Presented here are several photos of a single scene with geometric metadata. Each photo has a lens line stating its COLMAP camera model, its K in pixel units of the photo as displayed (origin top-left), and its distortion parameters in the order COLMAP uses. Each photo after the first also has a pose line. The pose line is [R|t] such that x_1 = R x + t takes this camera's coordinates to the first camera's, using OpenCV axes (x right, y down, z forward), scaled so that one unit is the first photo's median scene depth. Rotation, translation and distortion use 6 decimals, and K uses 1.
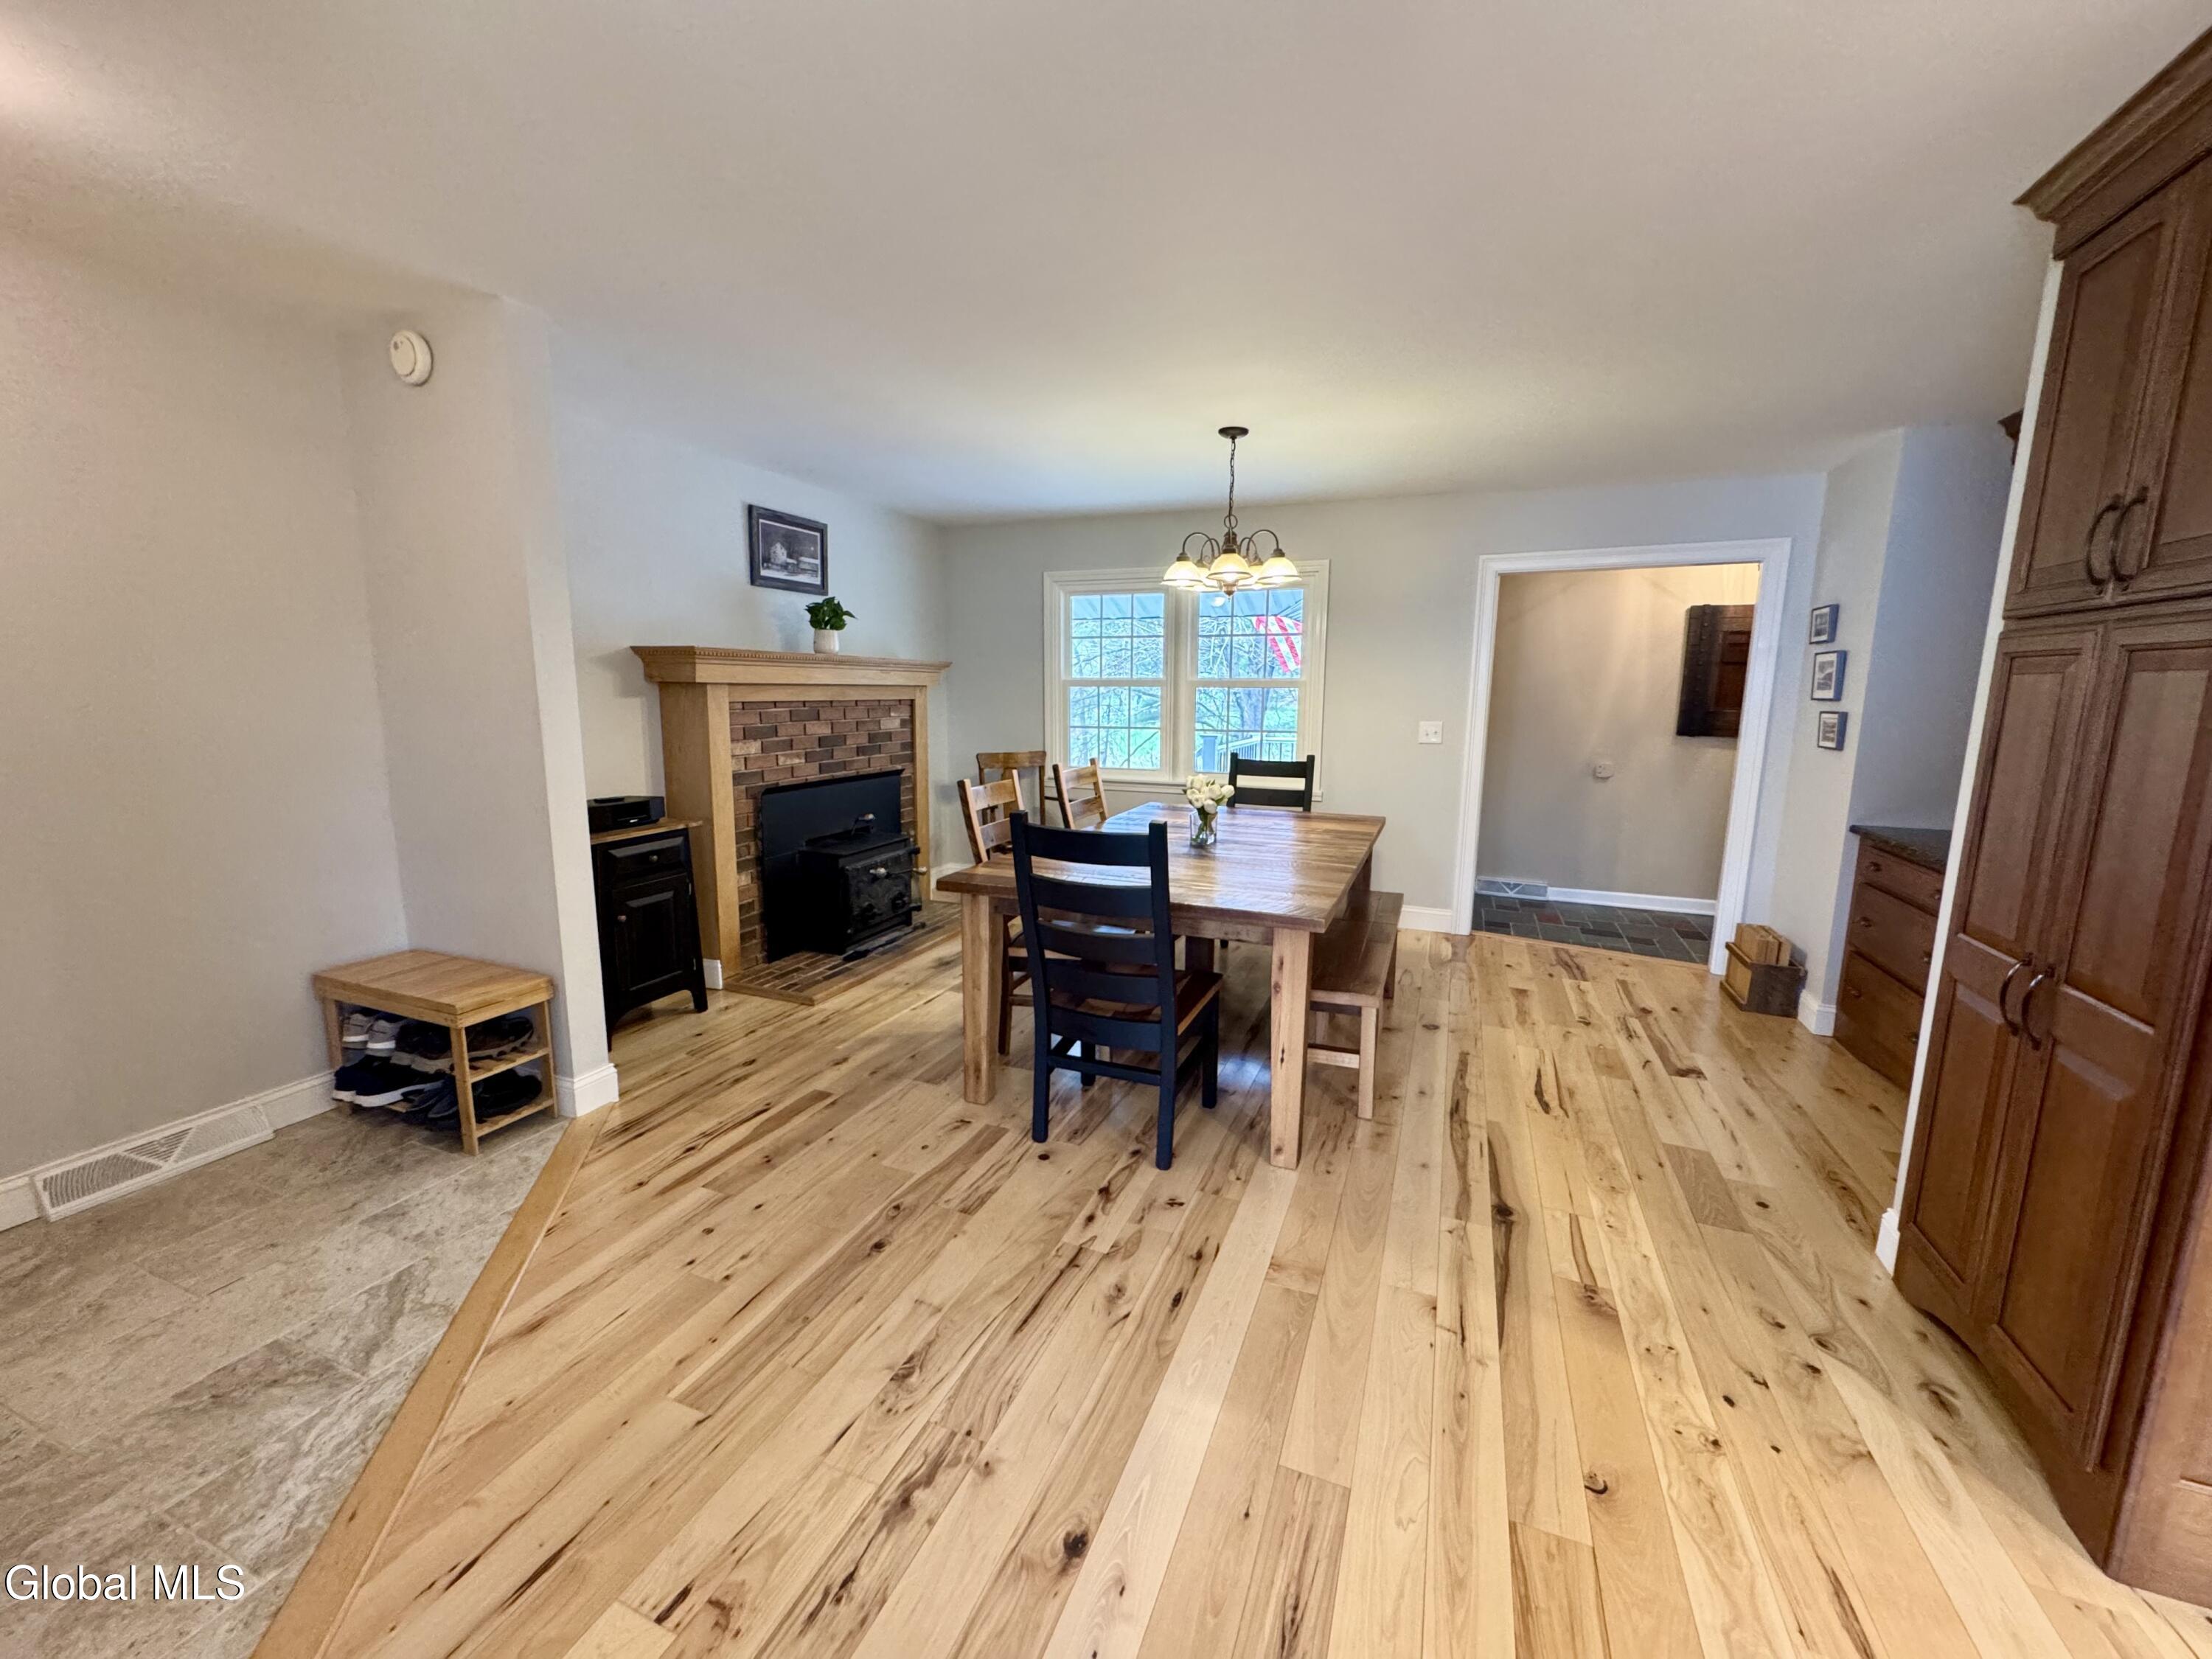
lens RADIAL K [[882.1, 0, 1102.6], [0, 882.1, 826.4], [0, 0, 1]] dist [-0.000596, 0.000329]
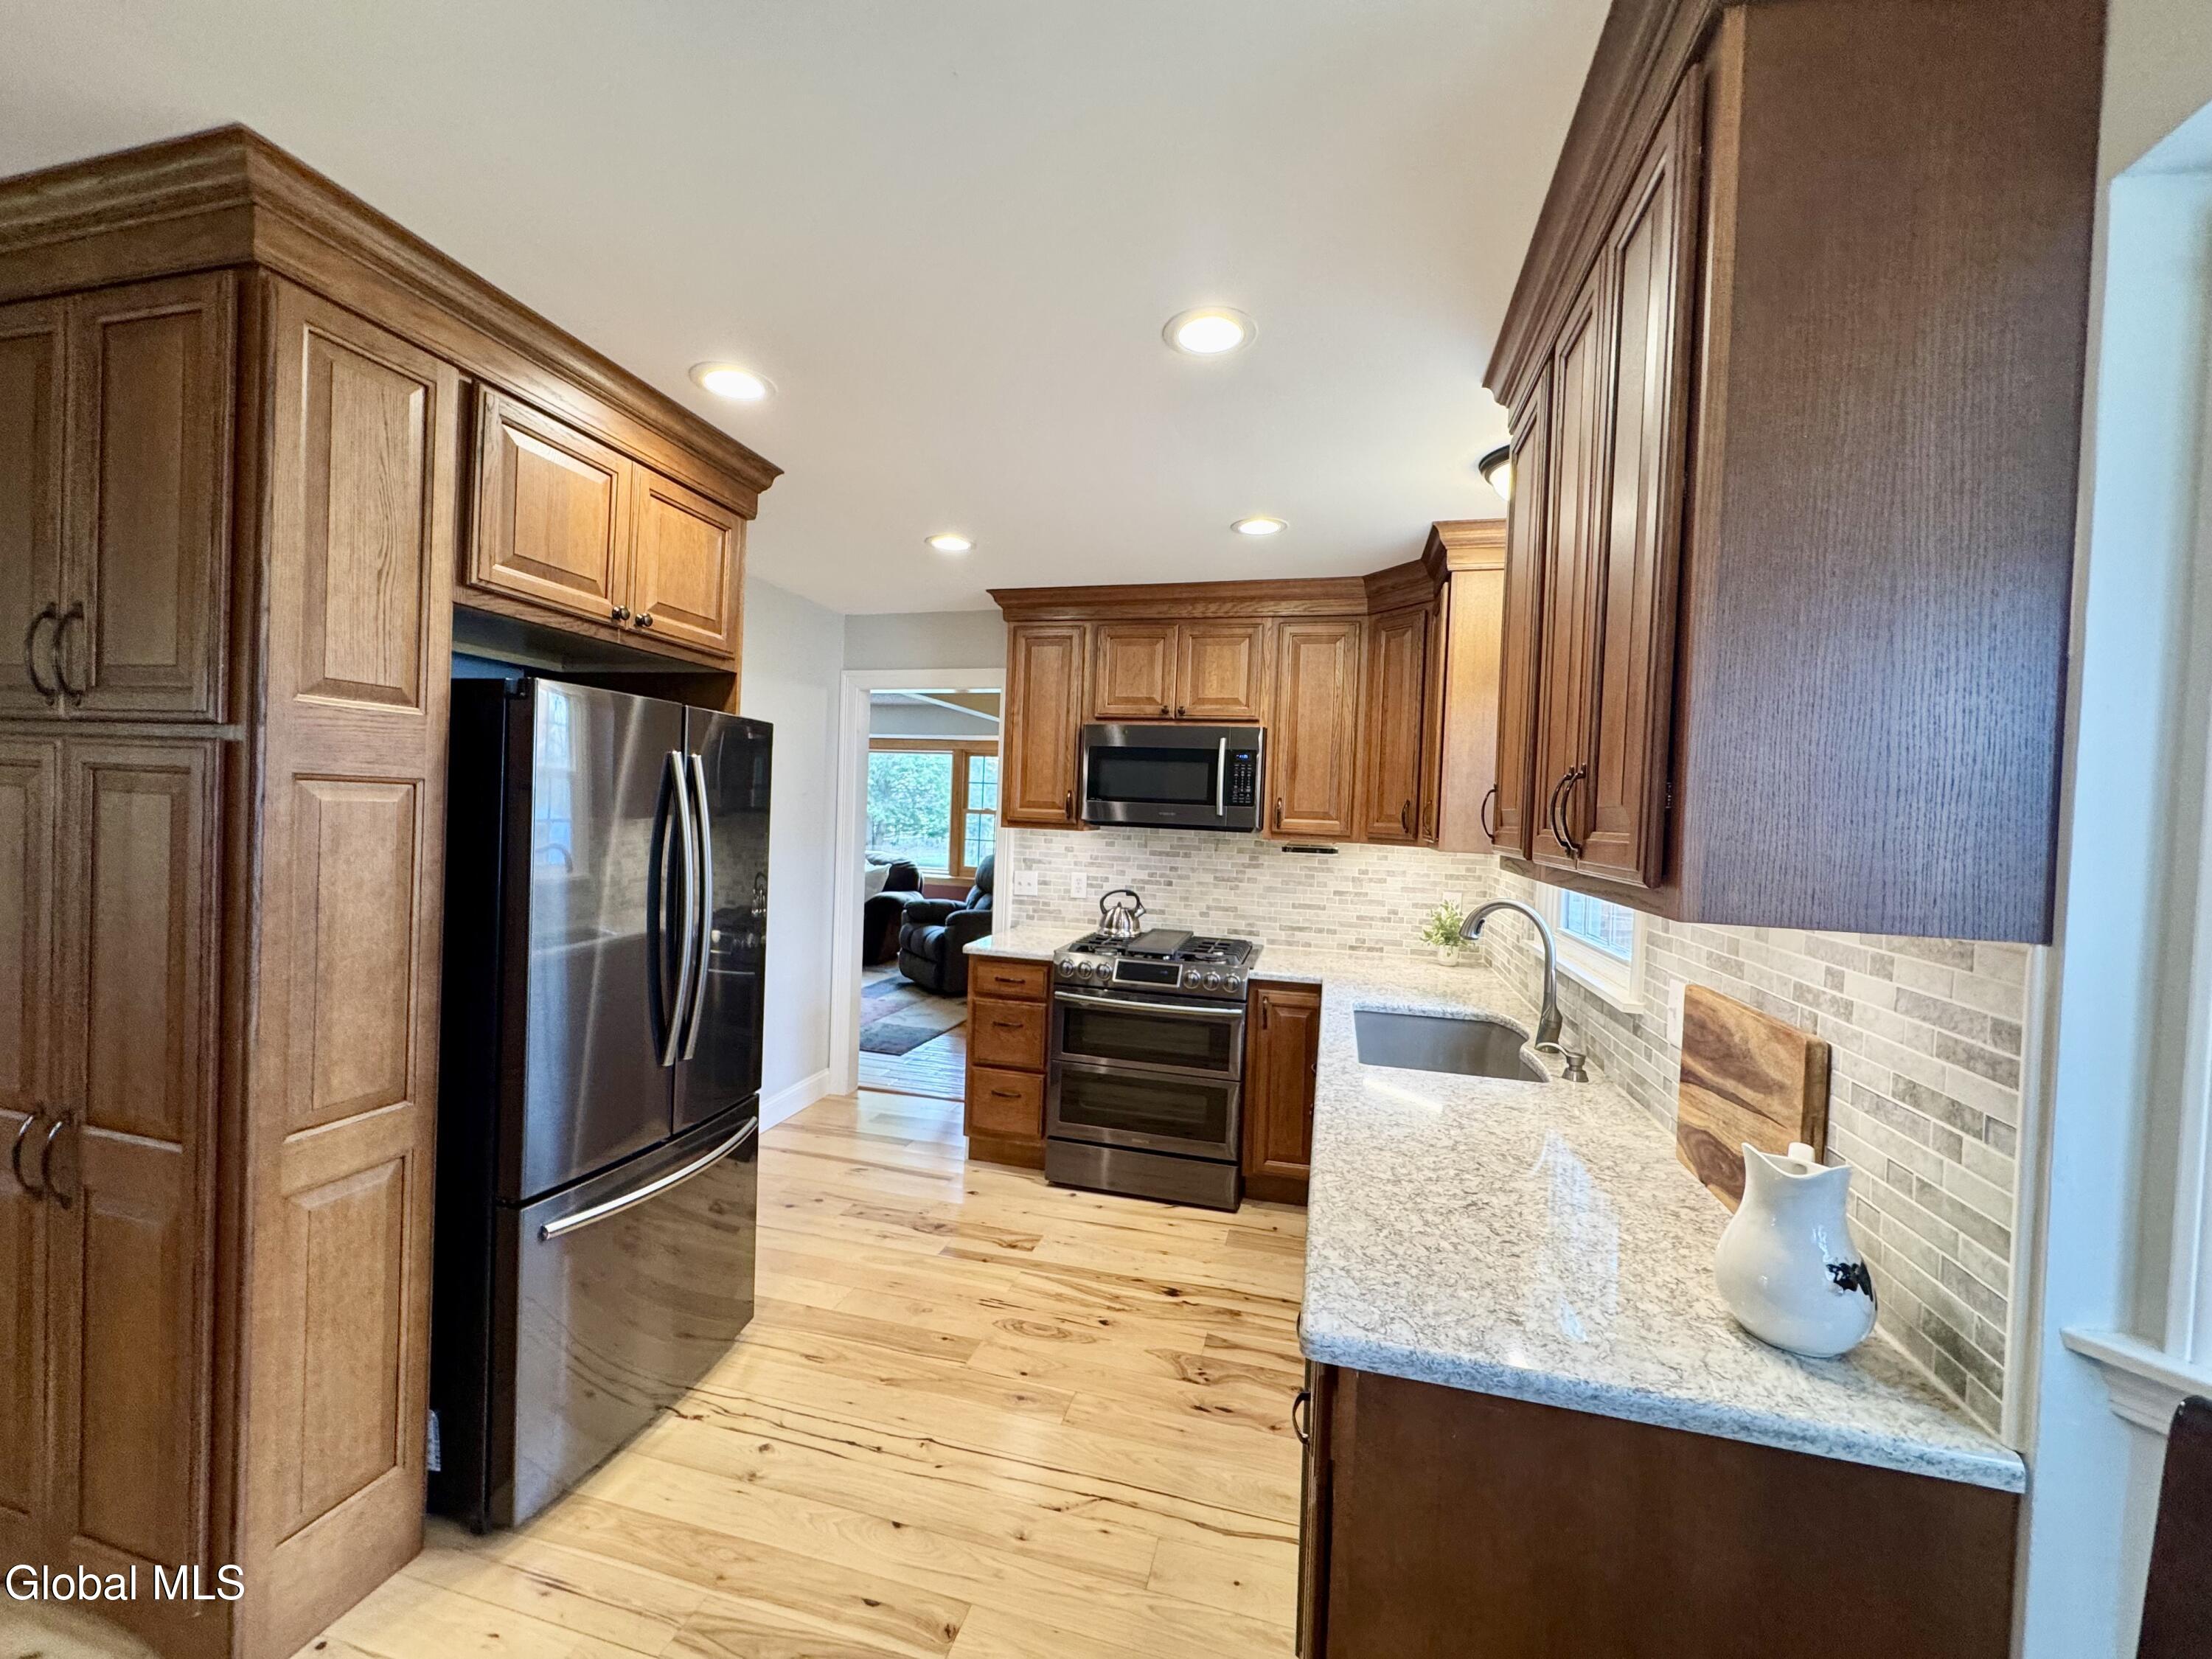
lens RADIAL K [[882.1, 0, 1102.7], [0, 882.1, 829.4], [0, 0, 1]] dist [-0.000596, 0.000329]
pose [[-0.124511, -0.036759, 0.991537, 0.034632], [0.115557, 0.991976, 0.051286, -0.029310], [-0.985466, 0.120964, -0.119264, 0.017176]]
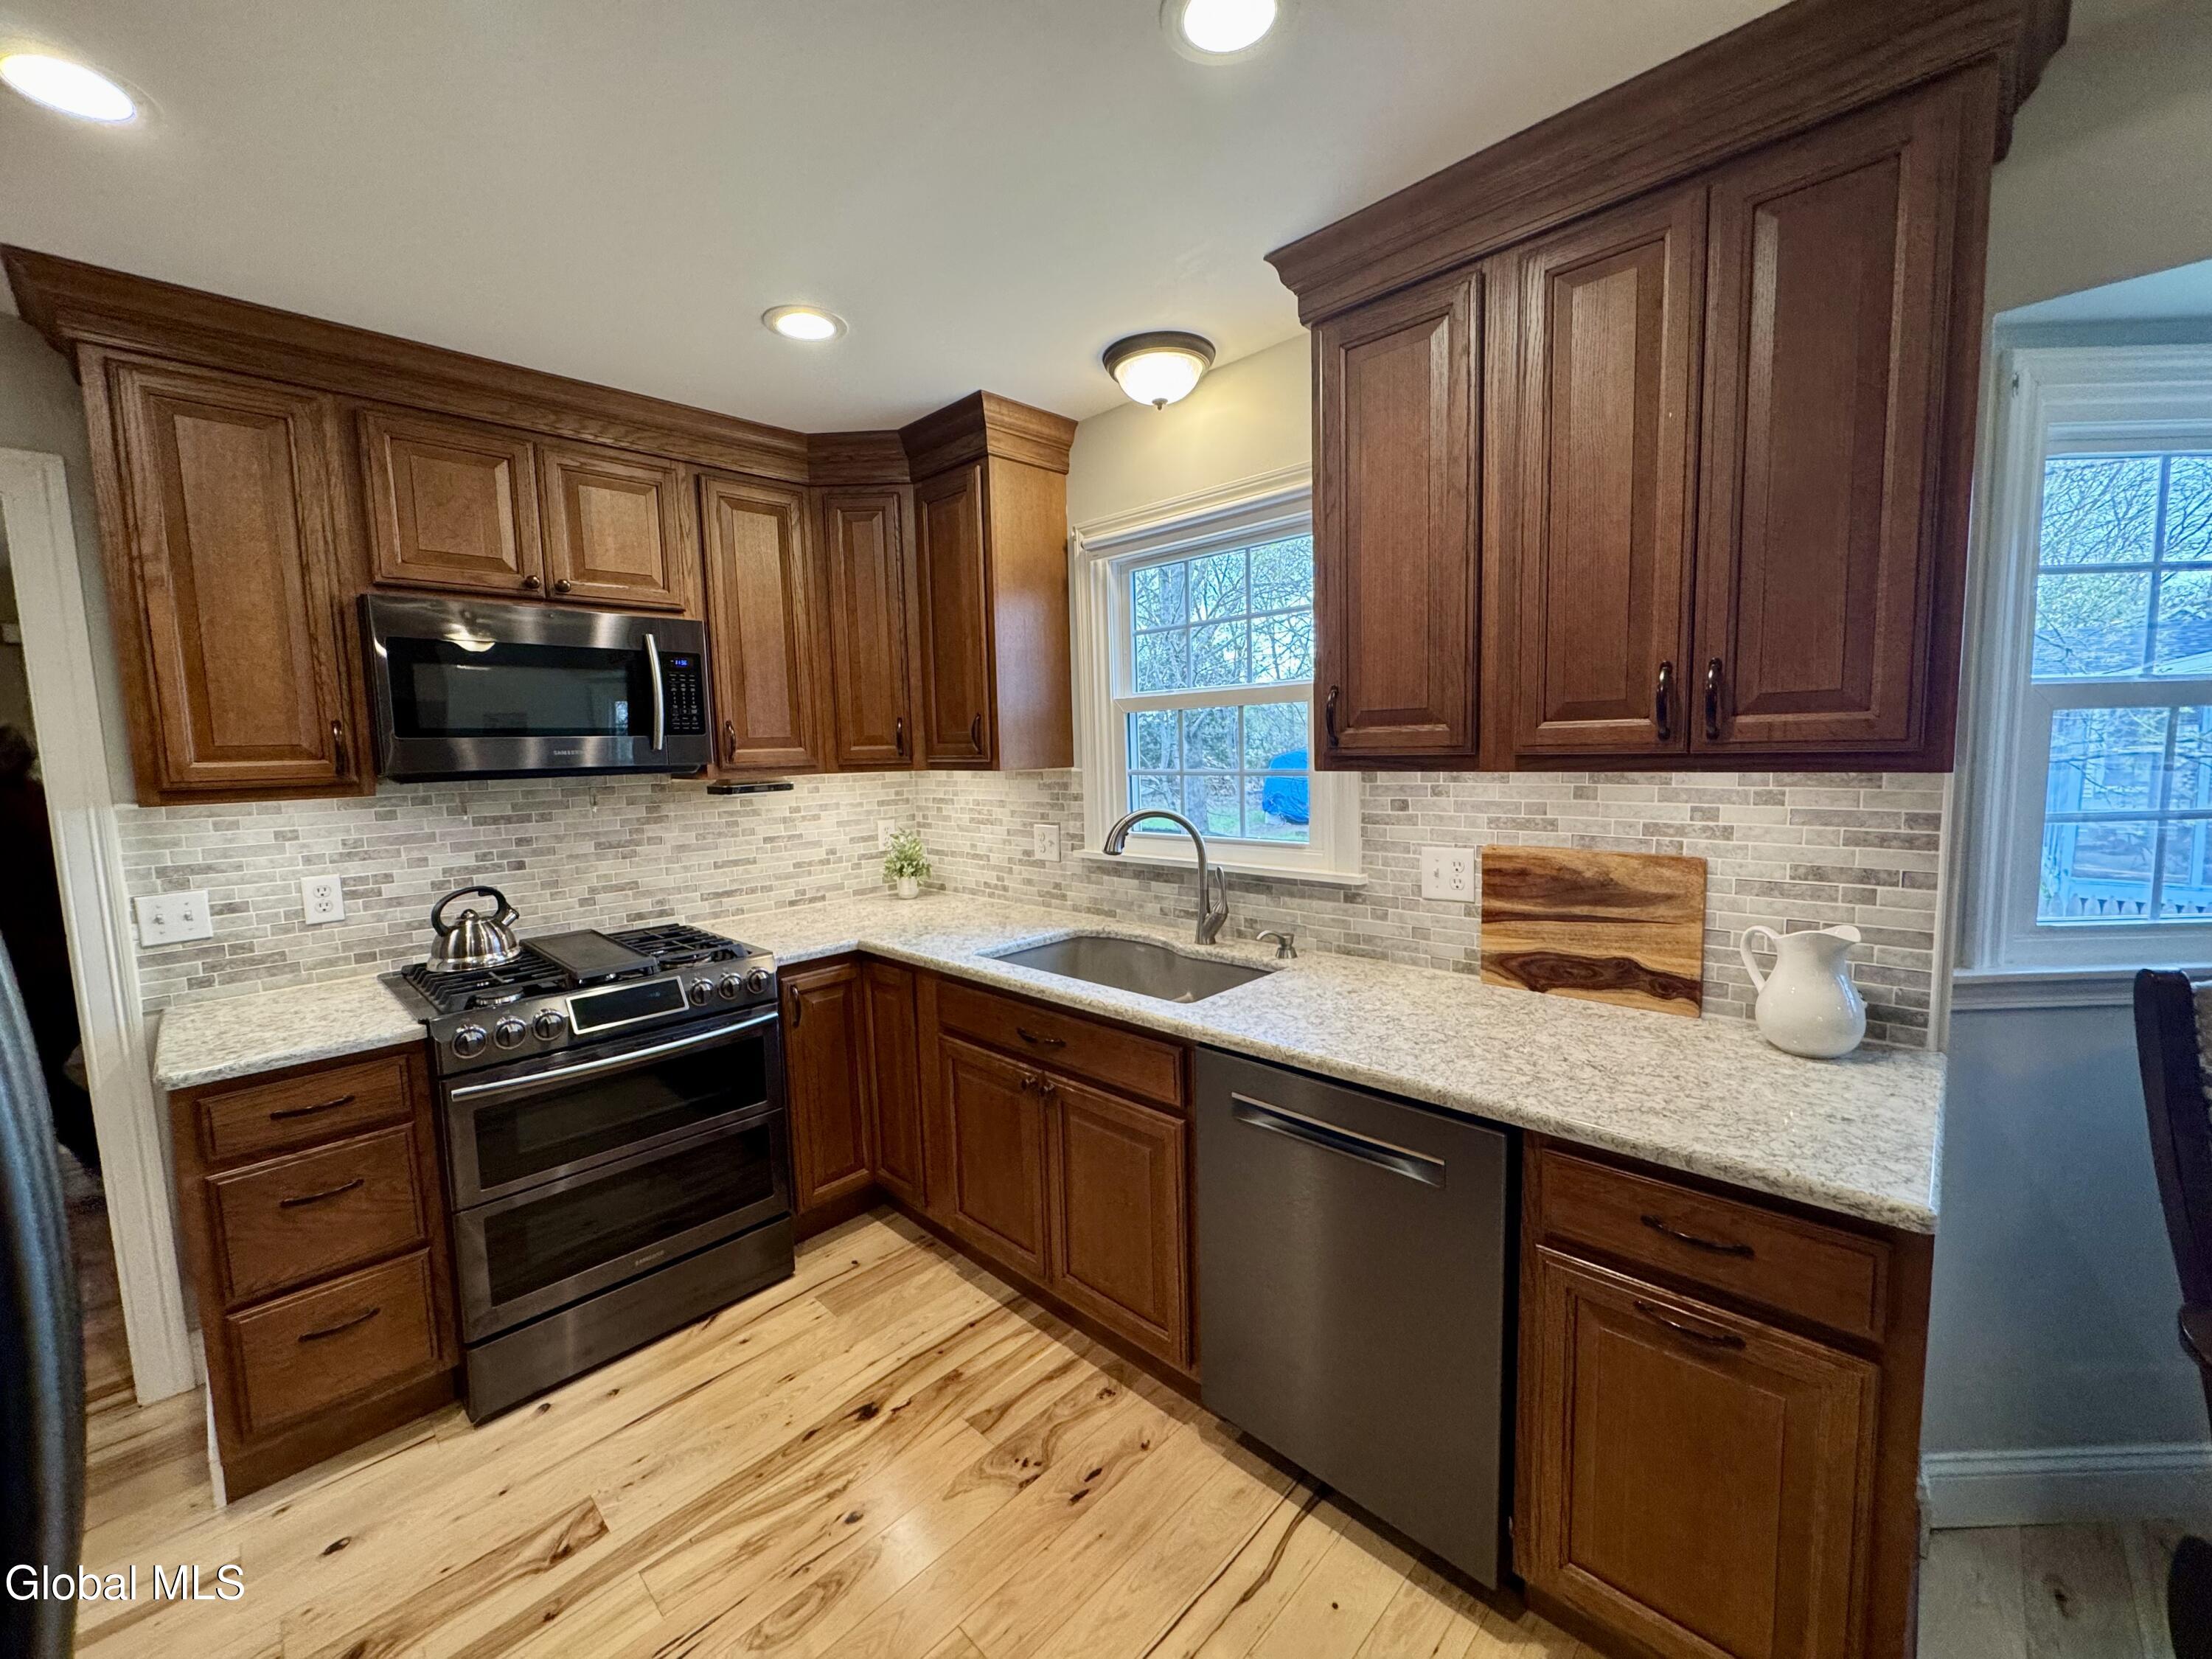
lens RADIAL K [[882.1, 0, 1103.2], [0, 882.1, 827.6], [0, 0, 1]] dist [-0.000596, 0.000329]
pose [[-0.924386, -0.020934, 0.380884, 0.535764], [0.078010, 0.967016, 0.242476, -0.065930], [-0.373397, 0.253855, -0.892263, 0.319580]]
